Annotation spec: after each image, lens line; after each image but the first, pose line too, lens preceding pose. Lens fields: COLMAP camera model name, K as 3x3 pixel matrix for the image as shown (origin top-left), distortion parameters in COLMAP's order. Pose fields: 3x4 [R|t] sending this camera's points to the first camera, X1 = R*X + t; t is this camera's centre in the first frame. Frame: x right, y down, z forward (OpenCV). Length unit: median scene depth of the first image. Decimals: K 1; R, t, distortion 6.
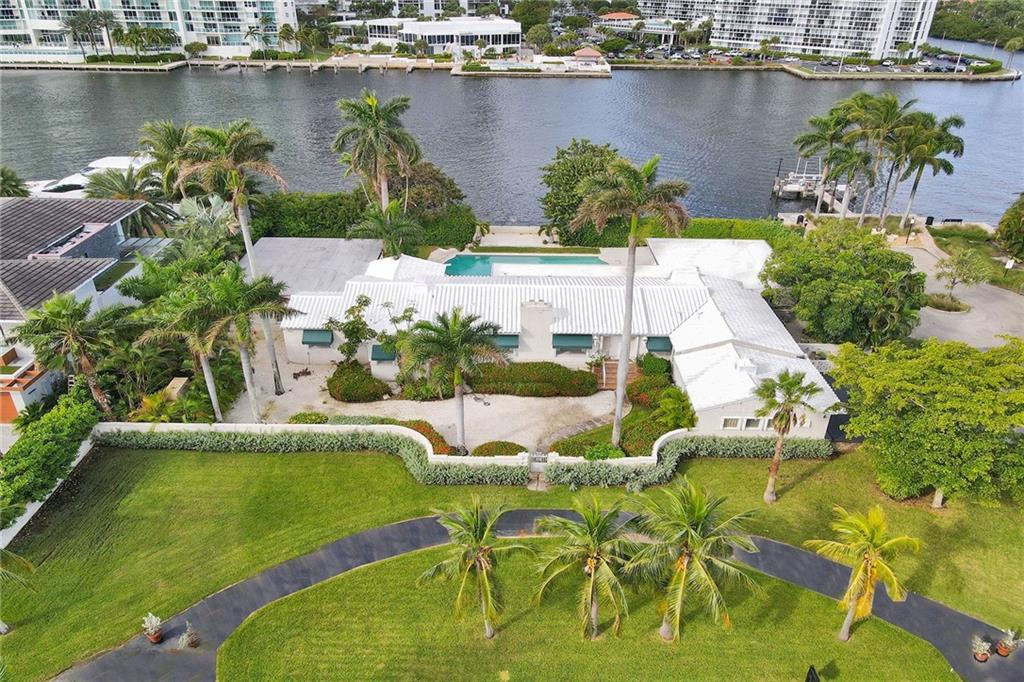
lens RADIAL K [[694.5, 0, 511.2], [0, 694.5, 342.9], [0, 0, 1]] dist [0.016083, -0.003852]
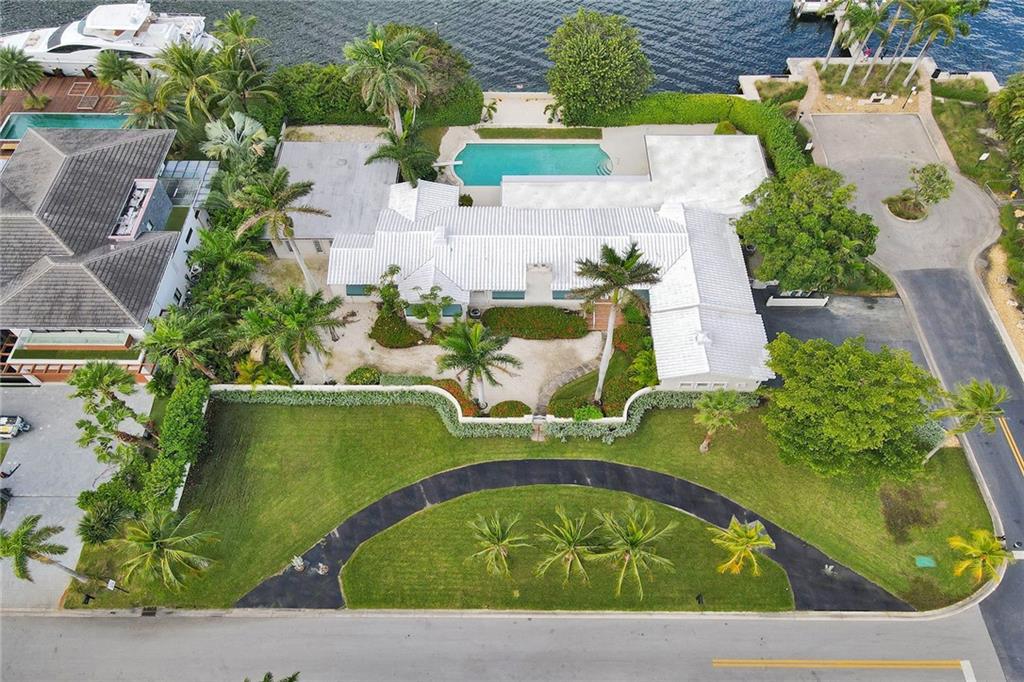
lens RADIAL K [[694.5, 0, 510.9], [0, 694.5, 338.7], [0, 0, 1]] dist [0.016083, -0.003852]
pose [[0.999919, -0.005392, -0.011487, -0.000101], [0.010222, 0.878671, 0.477319, -0.602302], [0.007520, -0.477398, 0.878655, -0.120036]]
